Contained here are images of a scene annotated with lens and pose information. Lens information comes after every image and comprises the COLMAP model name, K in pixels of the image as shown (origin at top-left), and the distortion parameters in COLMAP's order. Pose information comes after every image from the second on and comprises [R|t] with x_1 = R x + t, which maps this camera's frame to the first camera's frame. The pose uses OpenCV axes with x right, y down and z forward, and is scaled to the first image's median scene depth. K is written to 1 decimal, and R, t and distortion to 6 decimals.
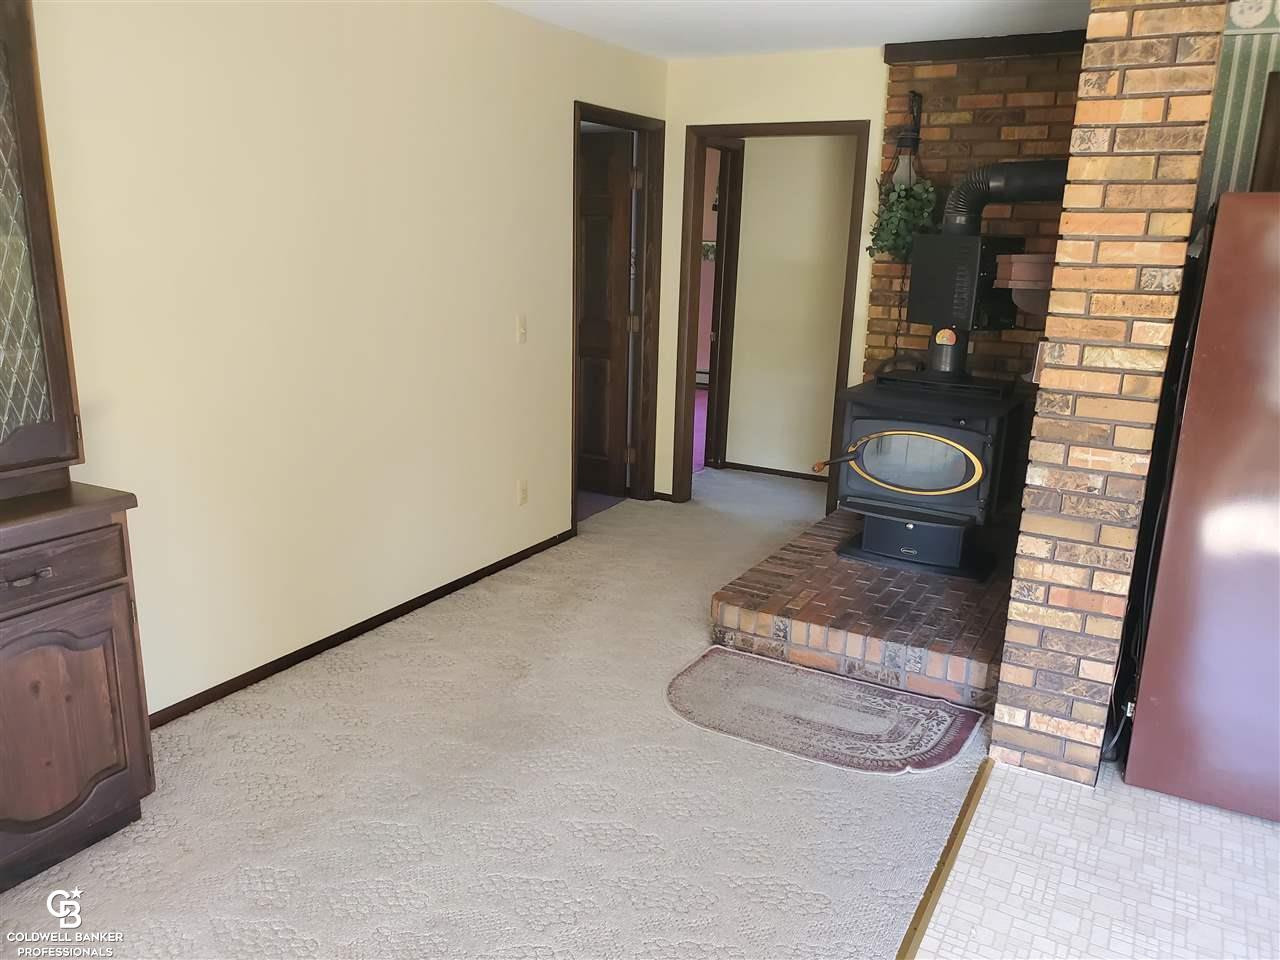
lens RADIAL K [[1000.2, 0, 641.0], [0, 1000.2, 483.6], [0, 0, 1]] dist [0.010886, 0.013937]
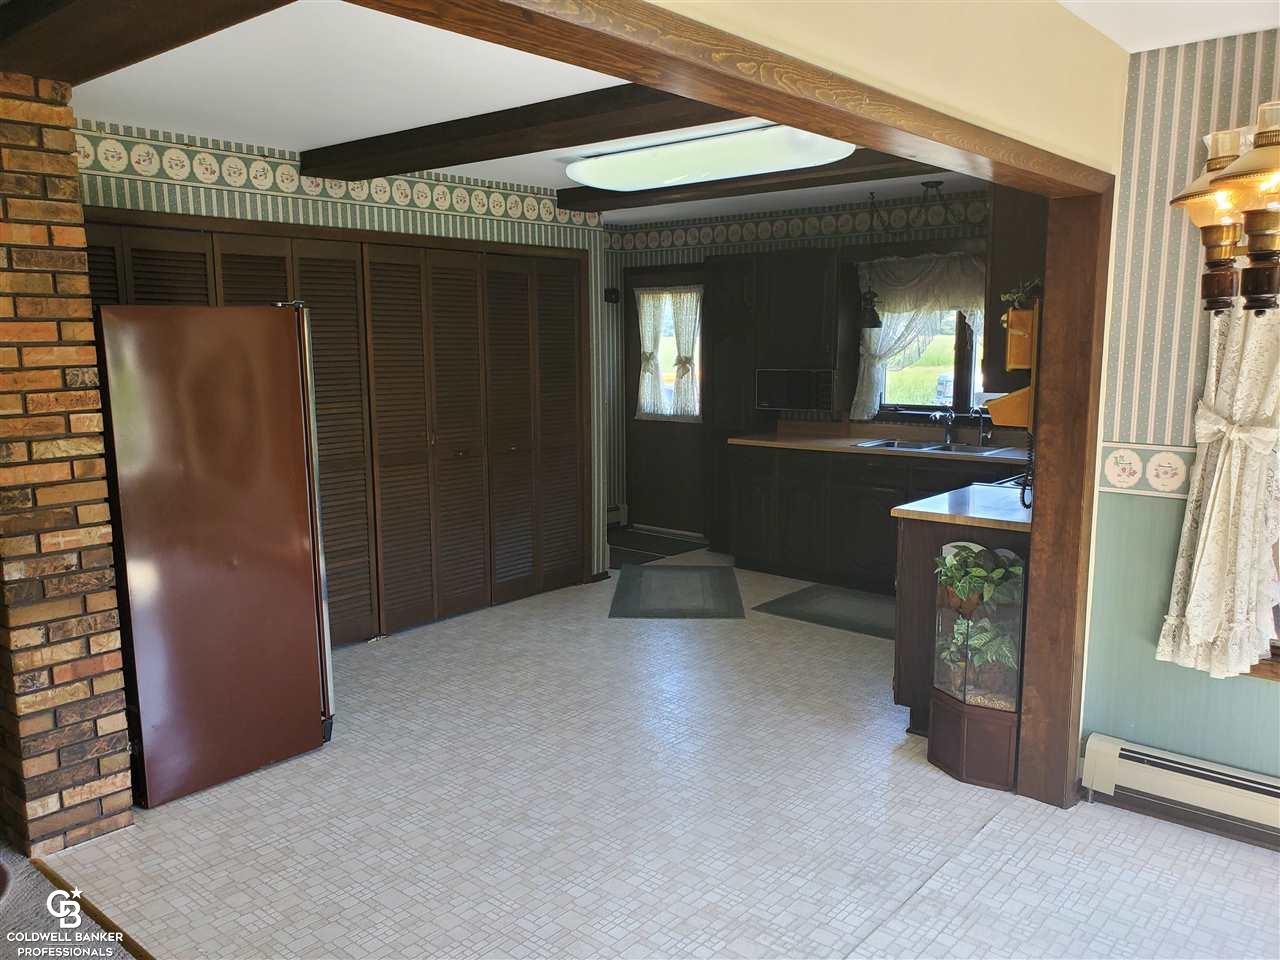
lens RADIAL K [[1000.2, 0, 637.4], [0, 1000.2, 483.1], [0, 0, 1]] dist [0.010886, 0.013937]
pose [[0.213523, -0.175661, 0.961016, -0.461824], [0.254011, 0.959851, 0.119011, -0.055952], [-0.943338, 0.218697, 0.249571, 0.116030]]
